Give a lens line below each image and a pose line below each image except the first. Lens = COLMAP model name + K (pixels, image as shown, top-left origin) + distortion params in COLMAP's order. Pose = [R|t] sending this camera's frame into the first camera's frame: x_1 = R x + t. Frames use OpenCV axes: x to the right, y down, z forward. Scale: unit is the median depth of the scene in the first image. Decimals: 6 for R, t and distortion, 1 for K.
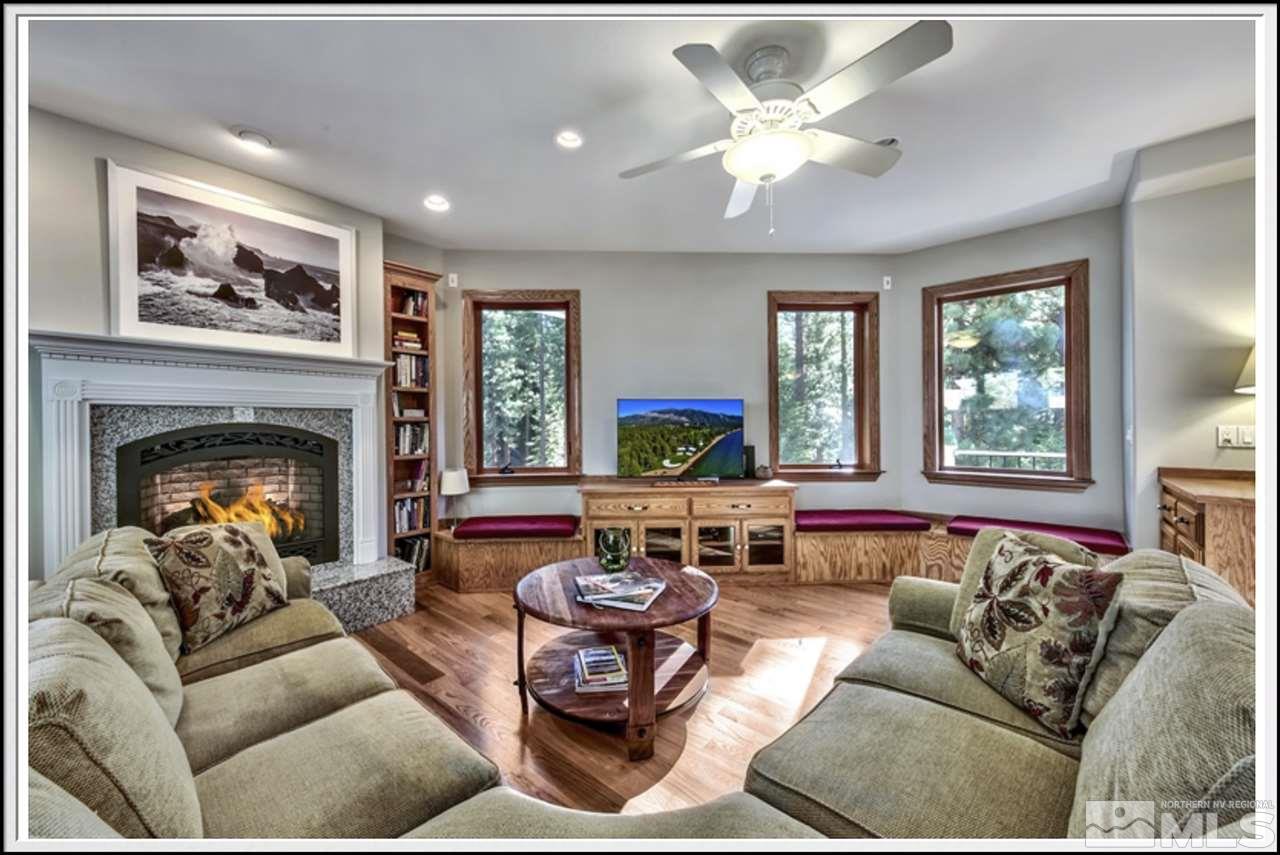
lens RADIAL K [[457.0, 0, 640.0], [0, 457.0, 427.5], [0, 0, 1]] dist [0.000082, 0.000005]
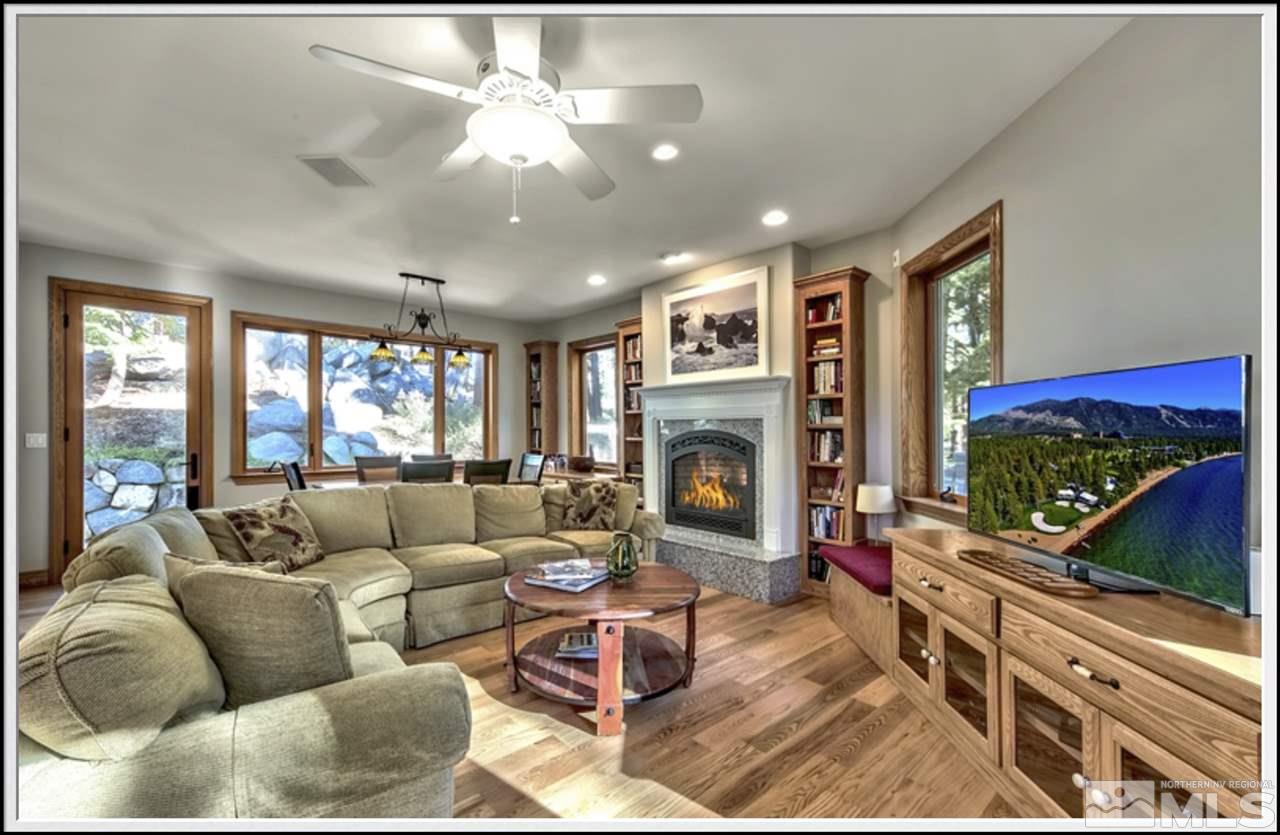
lens RADIAL K [[513.3, 0, 622.3], [0, 513.3, 433.1], [0, 0, 1]] dist [0.001134, 0.000094]
pose [[-0.124477, 0.008767, -0.992184, 0.656330], [-0.010432, 0.999894, 0.010144, -0.009870], [0.992168, 0.011613, -0.124373, 0.694453]]
